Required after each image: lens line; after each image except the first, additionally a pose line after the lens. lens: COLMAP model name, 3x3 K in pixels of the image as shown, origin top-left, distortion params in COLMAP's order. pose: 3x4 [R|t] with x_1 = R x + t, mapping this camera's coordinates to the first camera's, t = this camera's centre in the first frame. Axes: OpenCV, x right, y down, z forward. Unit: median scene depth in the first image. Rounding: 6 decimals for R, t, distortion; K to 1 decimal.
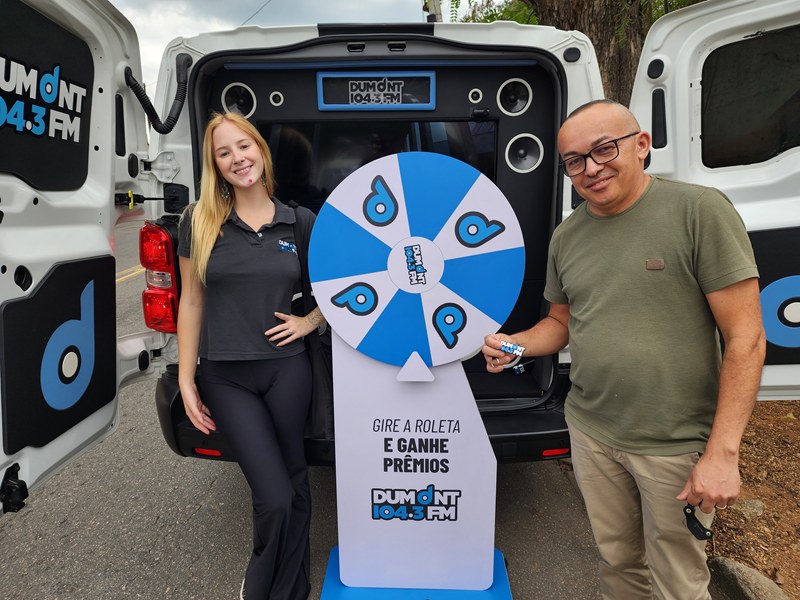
lens RADIAL K [[558.2, 0, 392.3], [0, 558.2, 301.9], [0, 0, 1]] dist [0.057391, -0.053938]
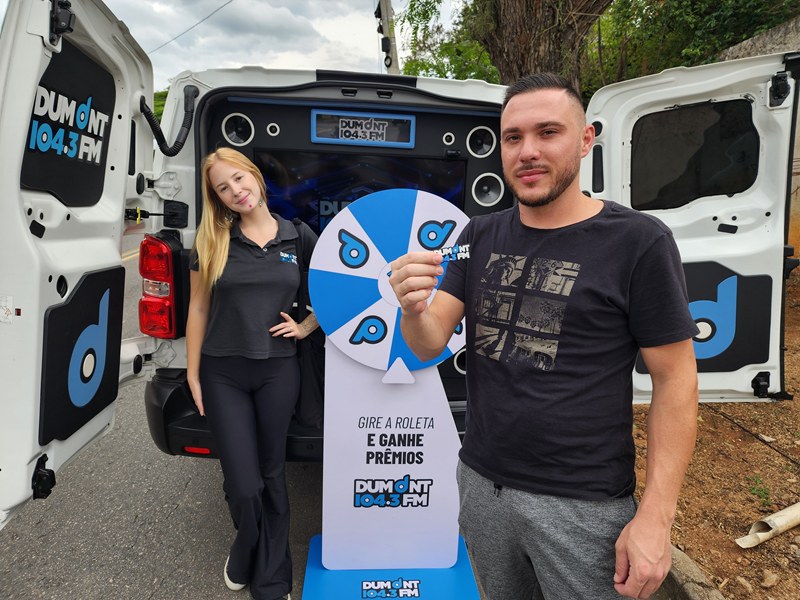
lens RADIAL K [[558.2, 0, 406.9], [0, 558.2, 296.5], [0, 0, 1]] dist [0.057391, -0.053938]
pose [[0.991446, 0.026417, 0.127813, -0.083928], [-0.022513, 0.999238, -0.031887, -0.001320], [-0.128558, 0.028737, 0.991286, -0.139528]]
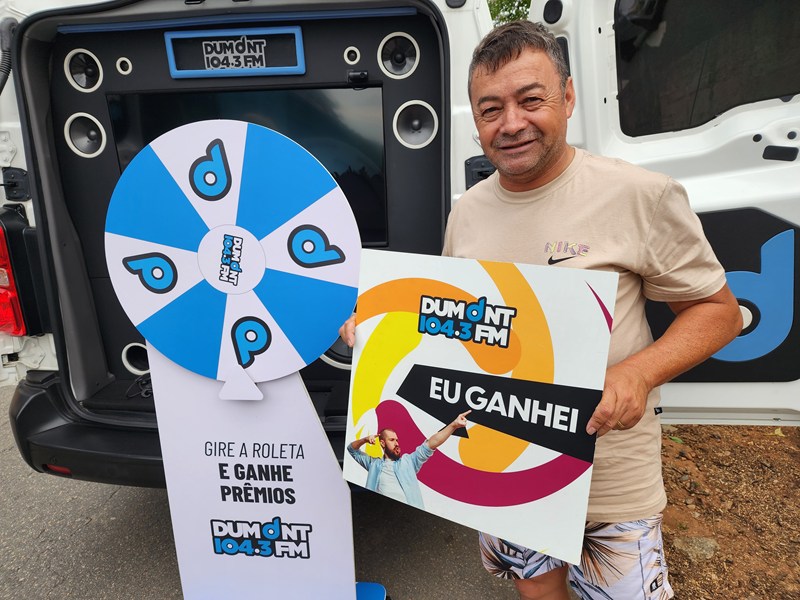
lens RADIAL K [[558.2, 0, 389.7], [0, 558.2, 316.0], [0, 0, 1]] dist [0.057391, -0.053938]
pose [[0.996242, 0.004382, -0.086507, 0.301023], [-0.000741, 0.999114, 0.042077, -0.016132], [0.086614, -0.041855, 0.995362, 0.168349]]
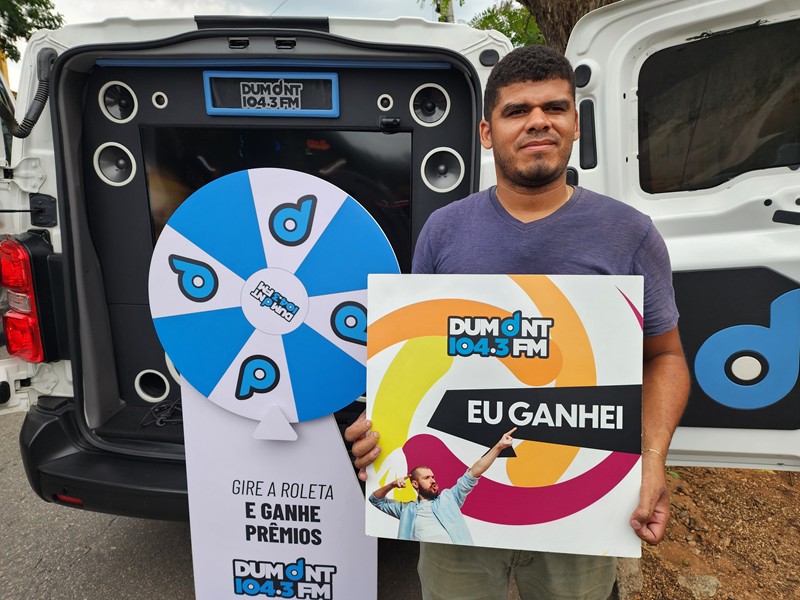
lens RADIAL K [[558.2, 0, 393.9], [0, 558.2, 298.5], [0, 0, 1]] dist [0.057391, -0.053938]
pose [[0.998946, 0.031343, -0.033535, 0.216294], [-0.031616, 0.999471, -0.007667, -0.061457], [0.033277, 0.008719, 0.999408, 0.144549]]
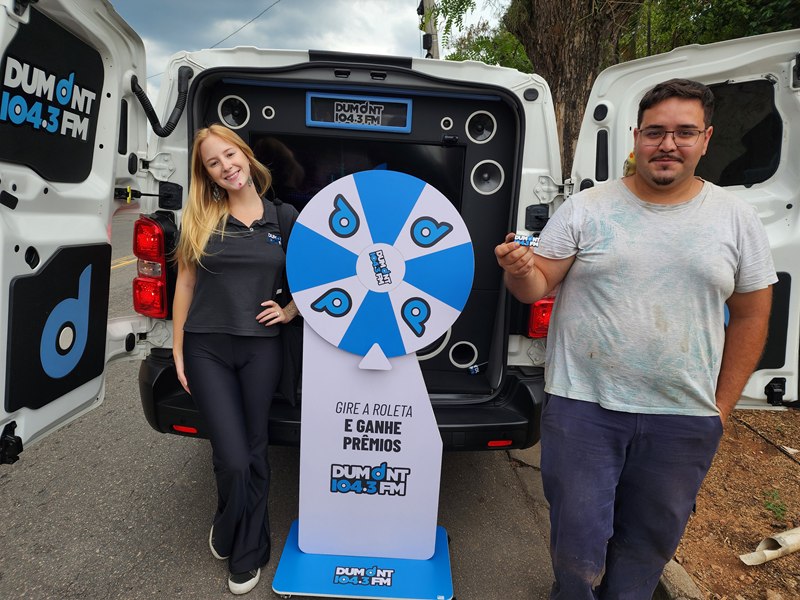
lens RADIAL K [[558.2, 0, 395.7], [0, 558.2, 307.0], [0, 0, 1]] dist [0.057391, -0.053938]
pose [[0.997474, 0.061518, 0.035501, 0.031271], [-0.061068, 0.998041, -0.013619, 0.025342], [-0.036269, 0.011417, 0.999277, -0.129193]]
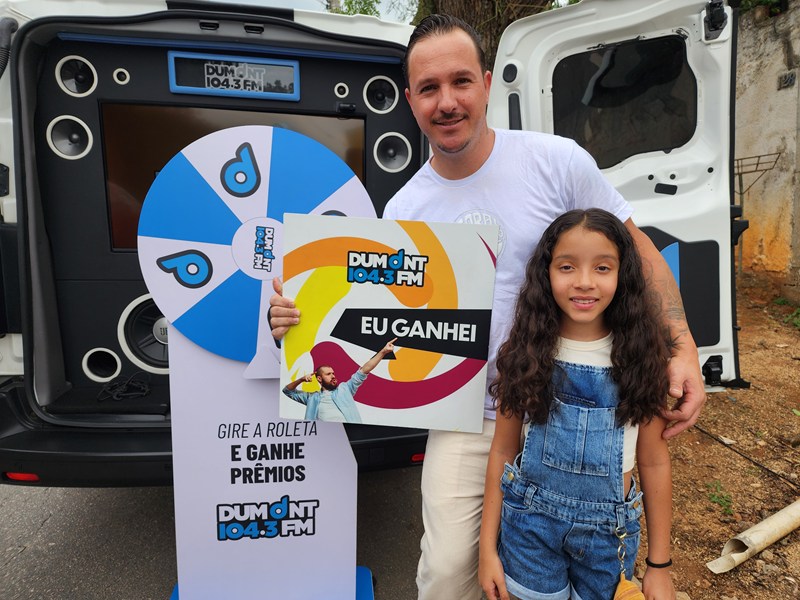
lens RADIAL K [[558.2, 0, 409.4], [0, 558.2, 300.7], [0, 0, 1]] dist [0.057391, -0.053938]
pose [[0.983500, 0.005122, 0.180834, 0.096158], [0.007558, 0.997563, -0.069359, 0.073052], [-0.180749, 0.069582, 0.981065, 0.048164]]
